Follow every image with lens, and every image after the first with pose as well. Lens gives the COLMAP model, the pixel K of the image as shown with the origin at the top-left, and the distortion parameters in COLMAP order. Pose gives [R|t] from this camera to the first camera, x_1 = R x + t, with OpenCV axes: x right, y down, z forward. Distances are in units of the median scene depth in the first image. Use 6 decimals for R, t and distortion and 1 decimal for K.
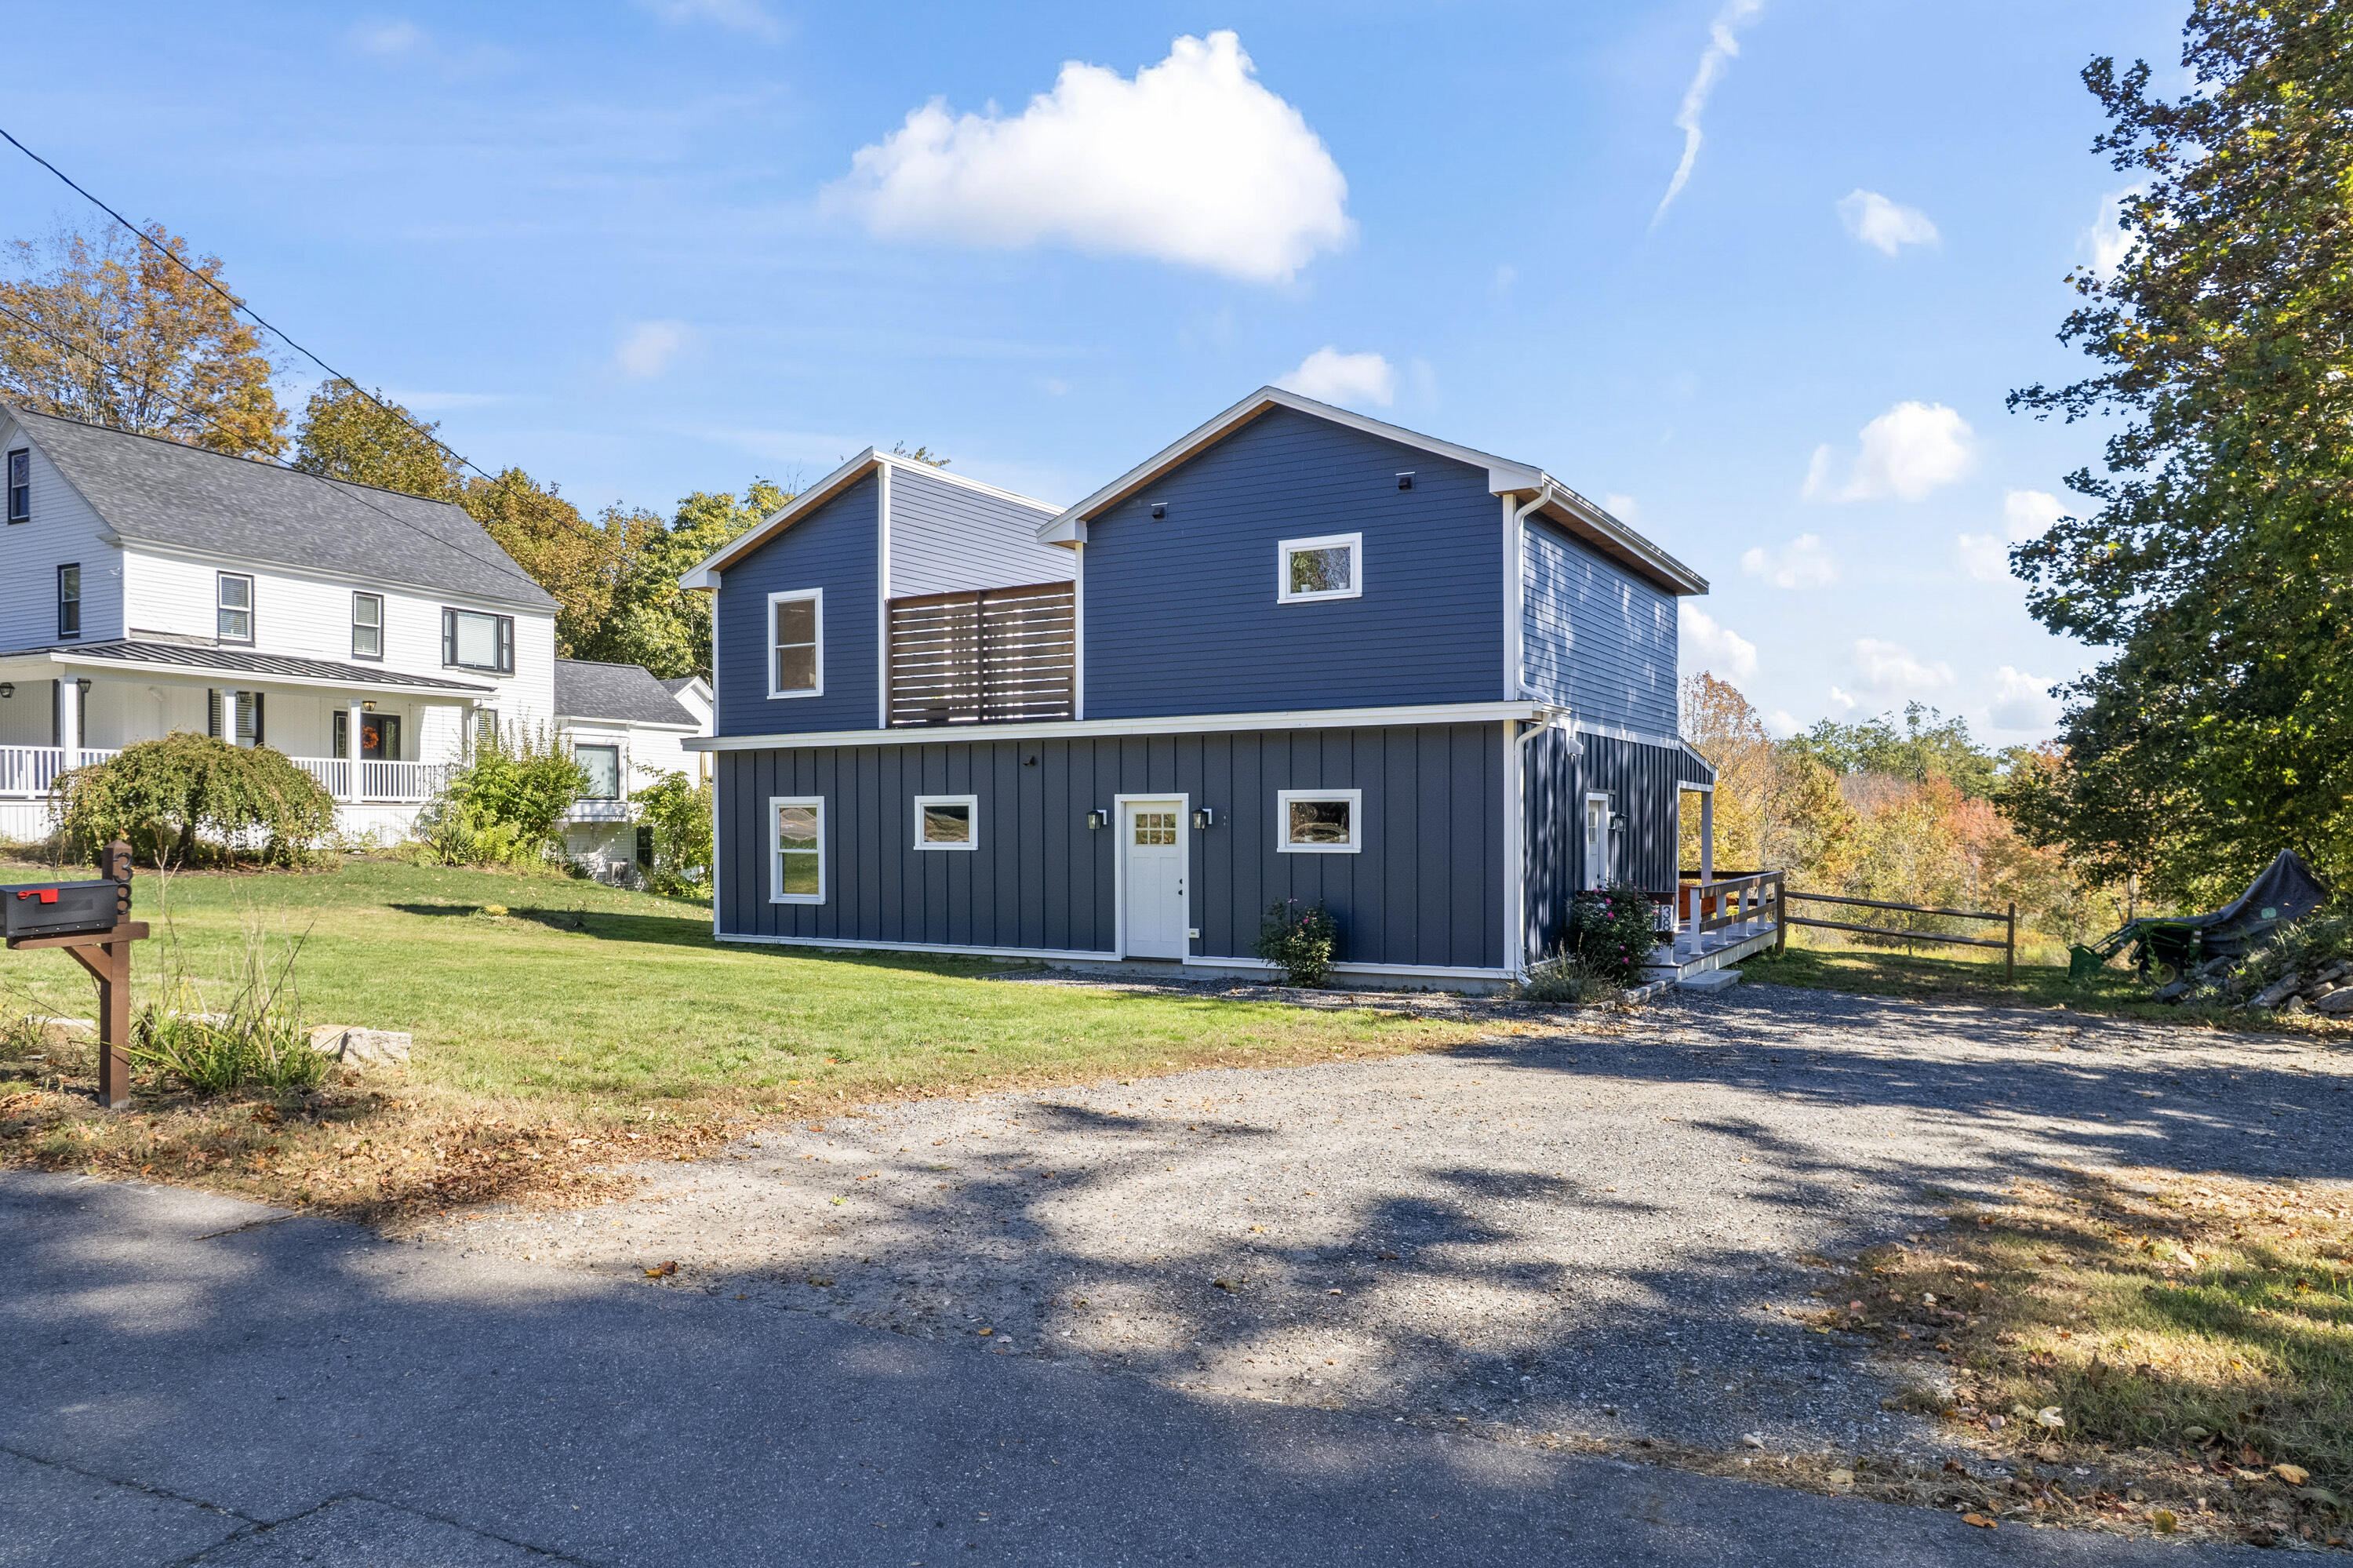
lens RADIAL K [[1534.3, 0, 1164.9], [0, 1534.3, 852.4], [0, 0, 1]] dist [-0.006434, -0.001482]
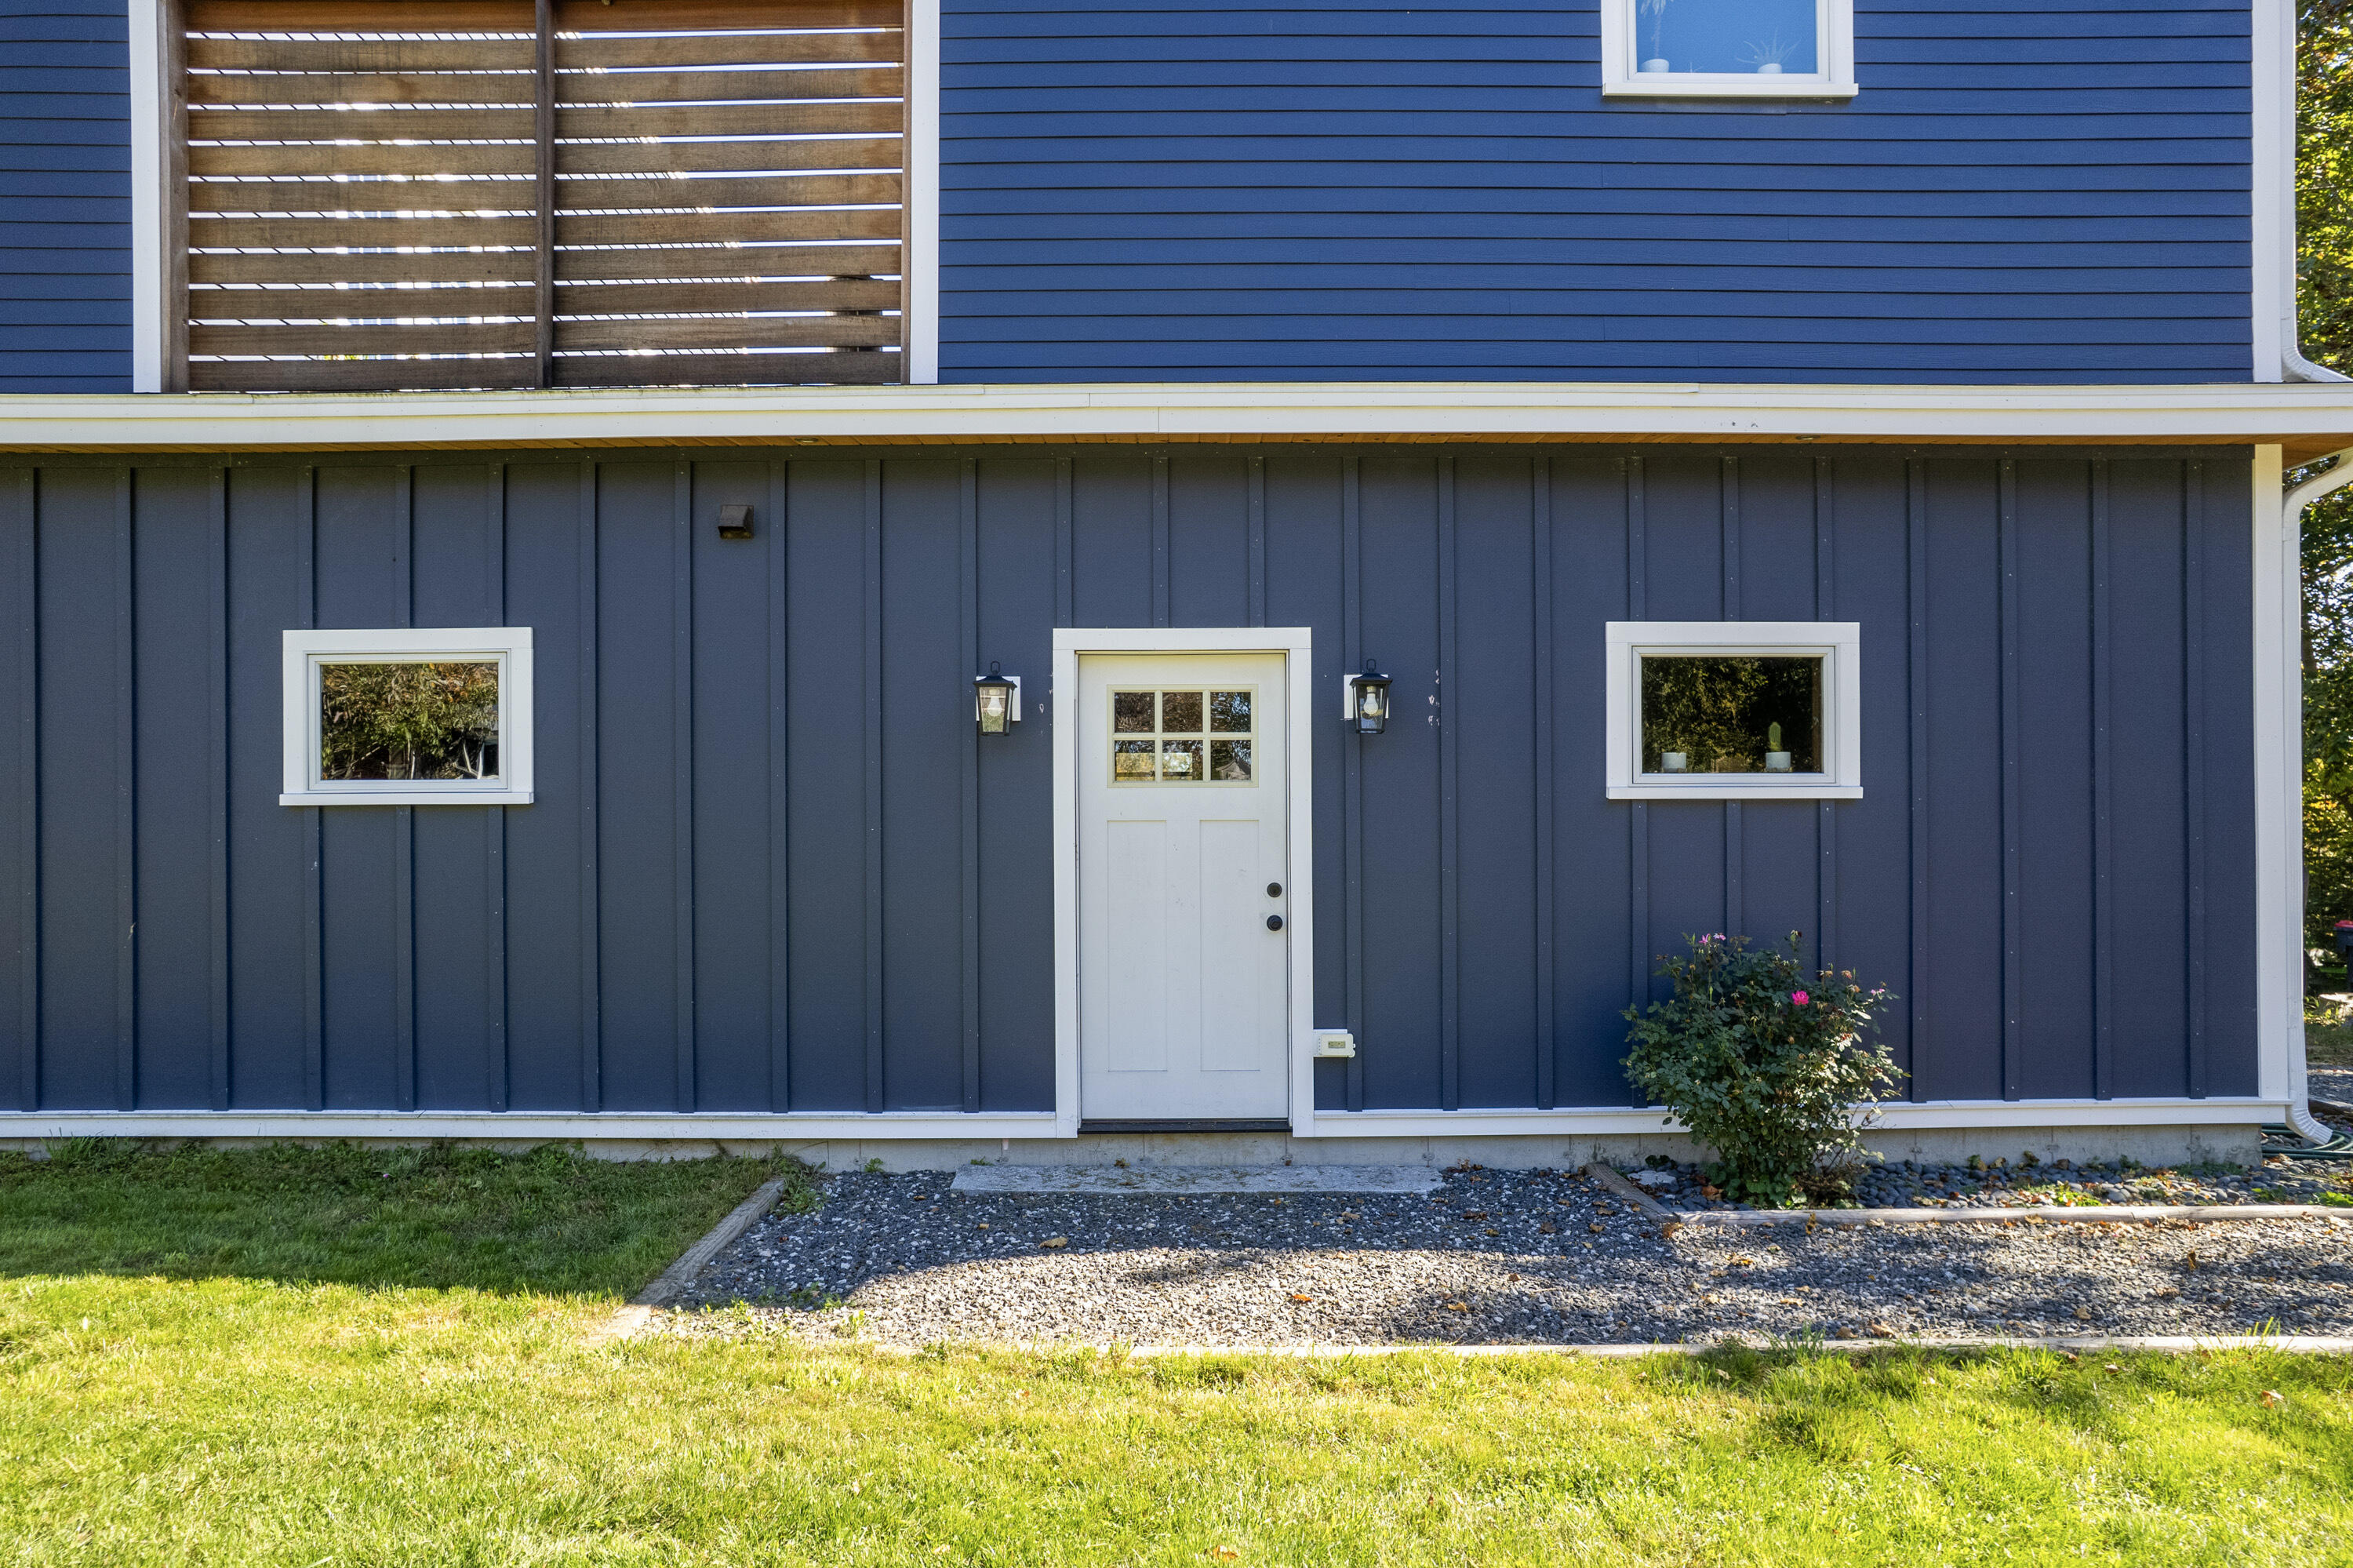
lens RADIAL K [[1512.6, 0, 1173.2], [0, 1512.6, 817.7], [0, 0, 1]] dist [-0.064255, 0.050898]
pose [[0.864007, -0.001018, 0.503478, -0.157348], [0.010717, 0.999809, -0.016370, 0.007390], [-0.503365, 0.019539, 0.863853, 0.646850]]
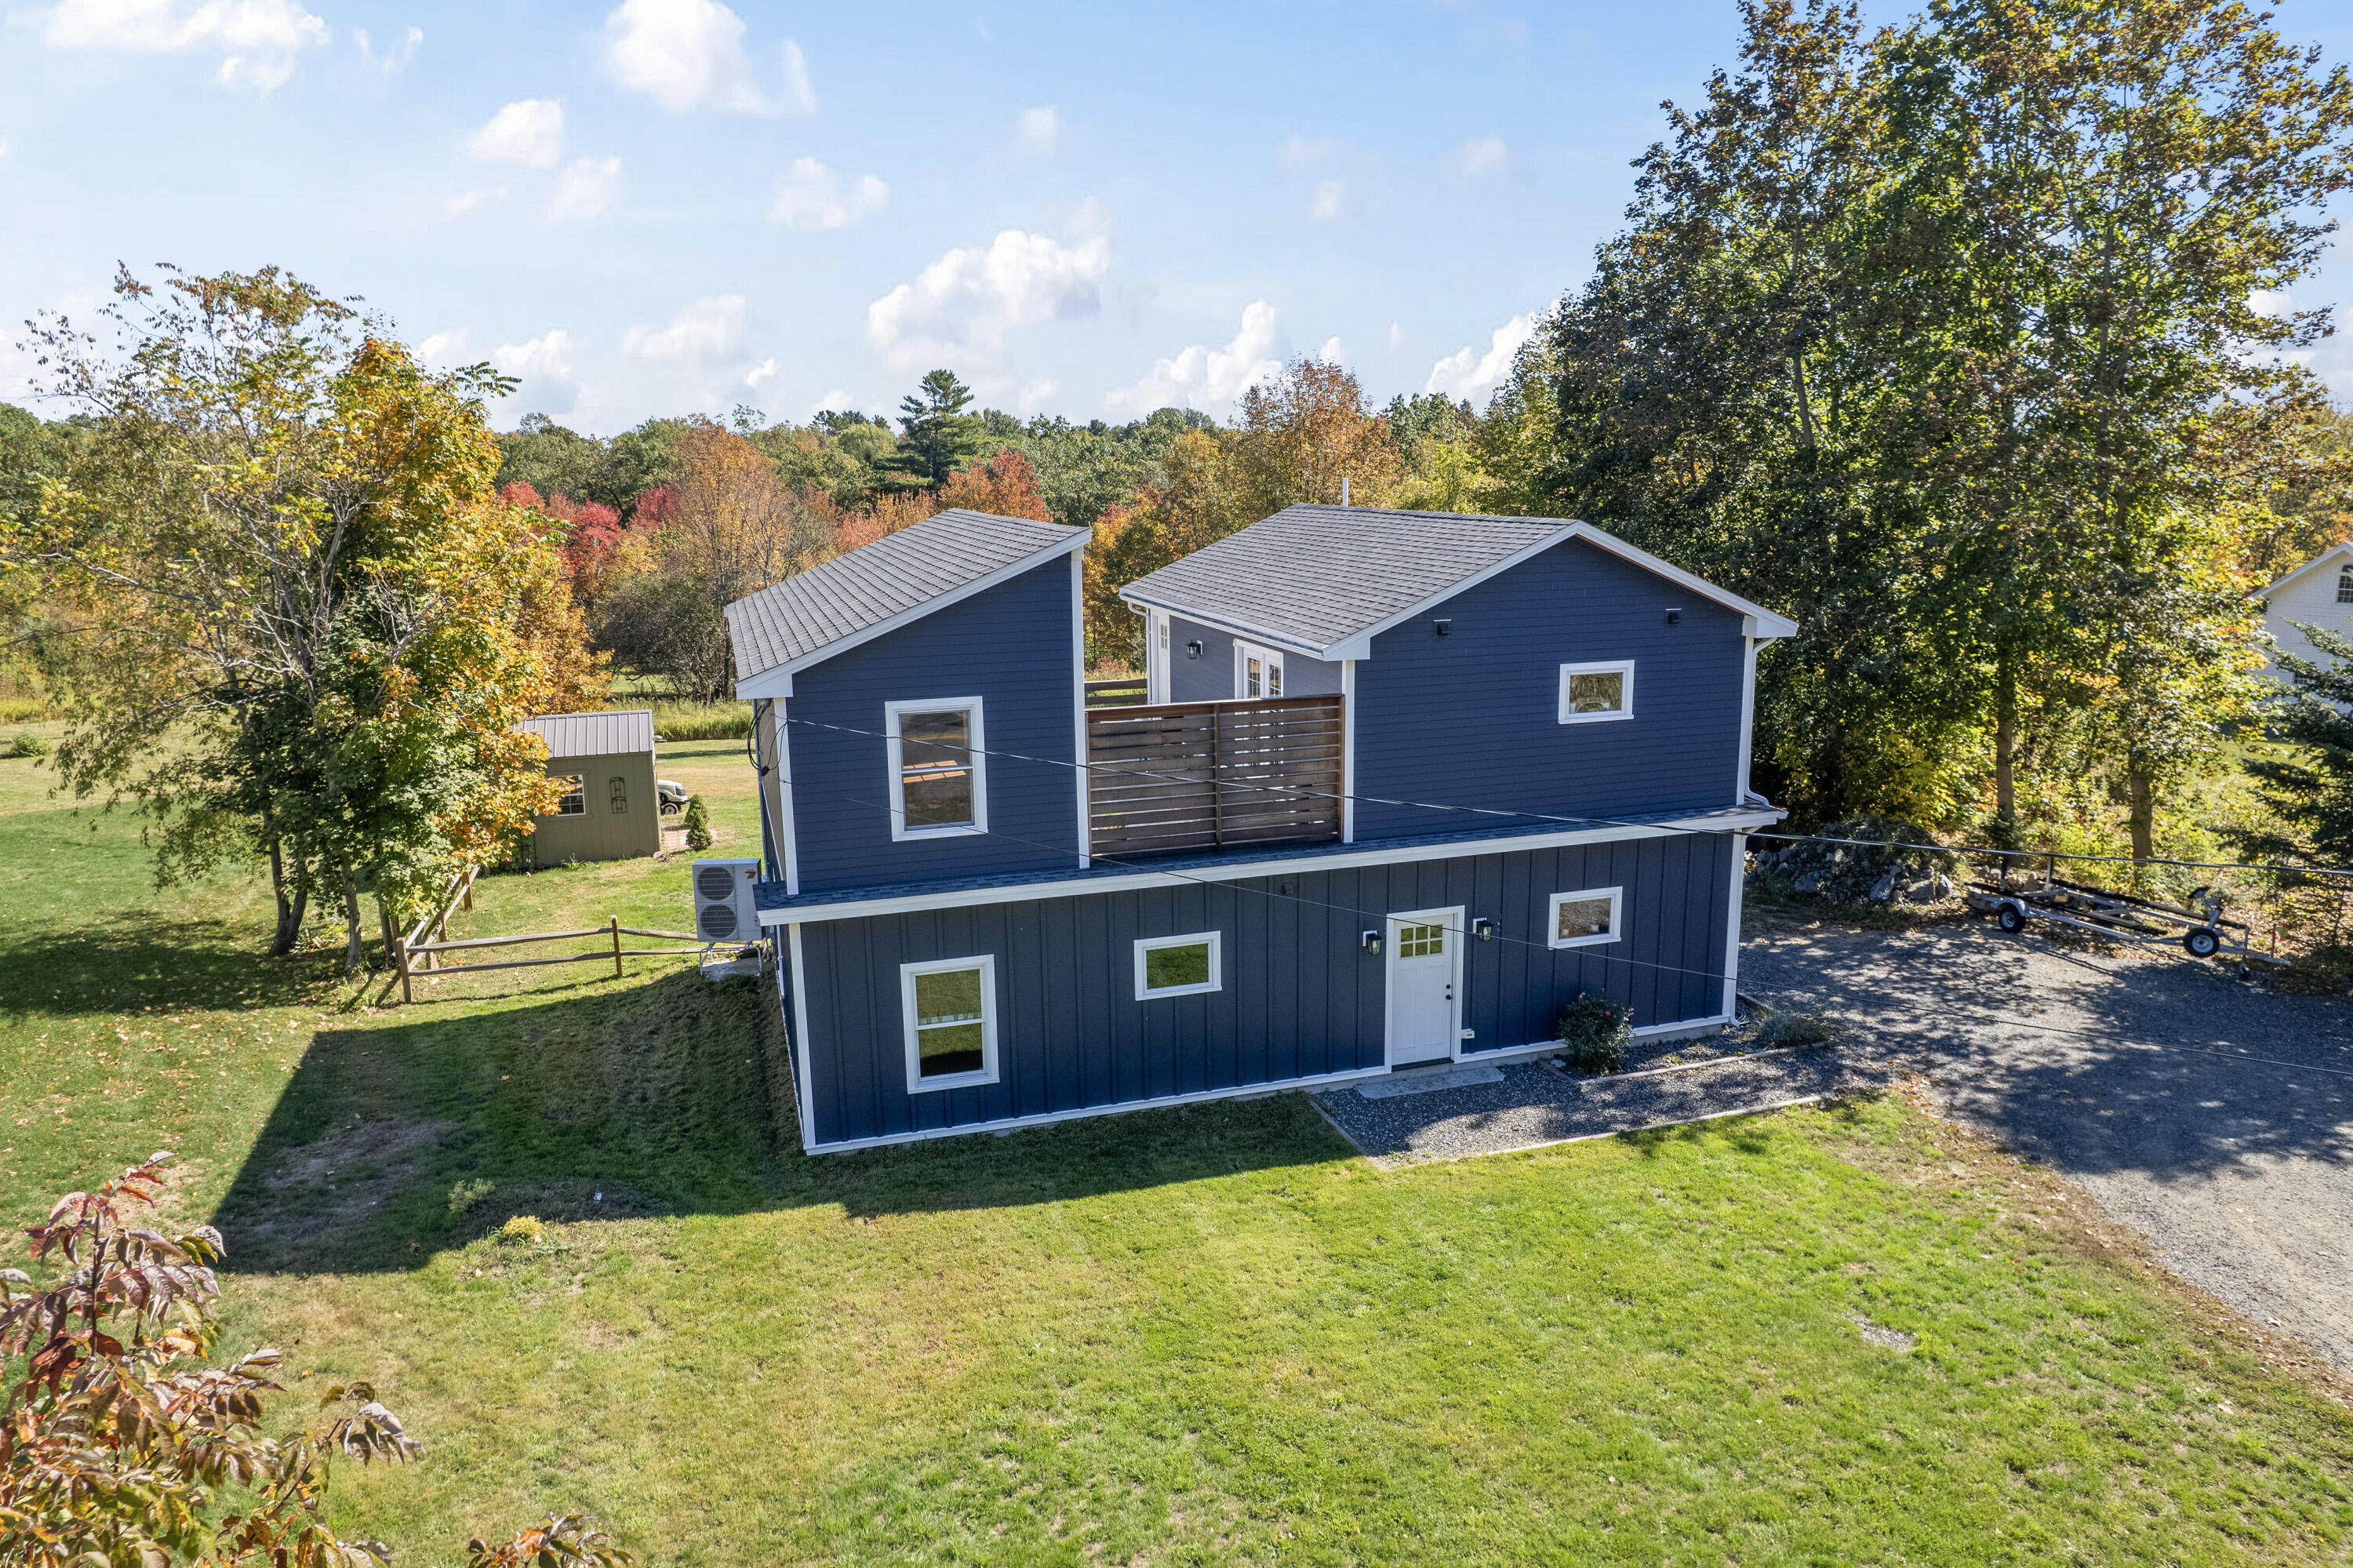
lens RADIAL K [[1497.3, 0, 1176.5], [0, 1497.3, 784.0], [0, 0, 1]] dist [-0.047508, -0.000030]
pose [[0.672496, -0.163395, 0.721839, -0.724678], [0.024864, 0.979762, 0.198613, -0.283126], [-0.739683, -0.115619, 0.662949, 0.436385]]
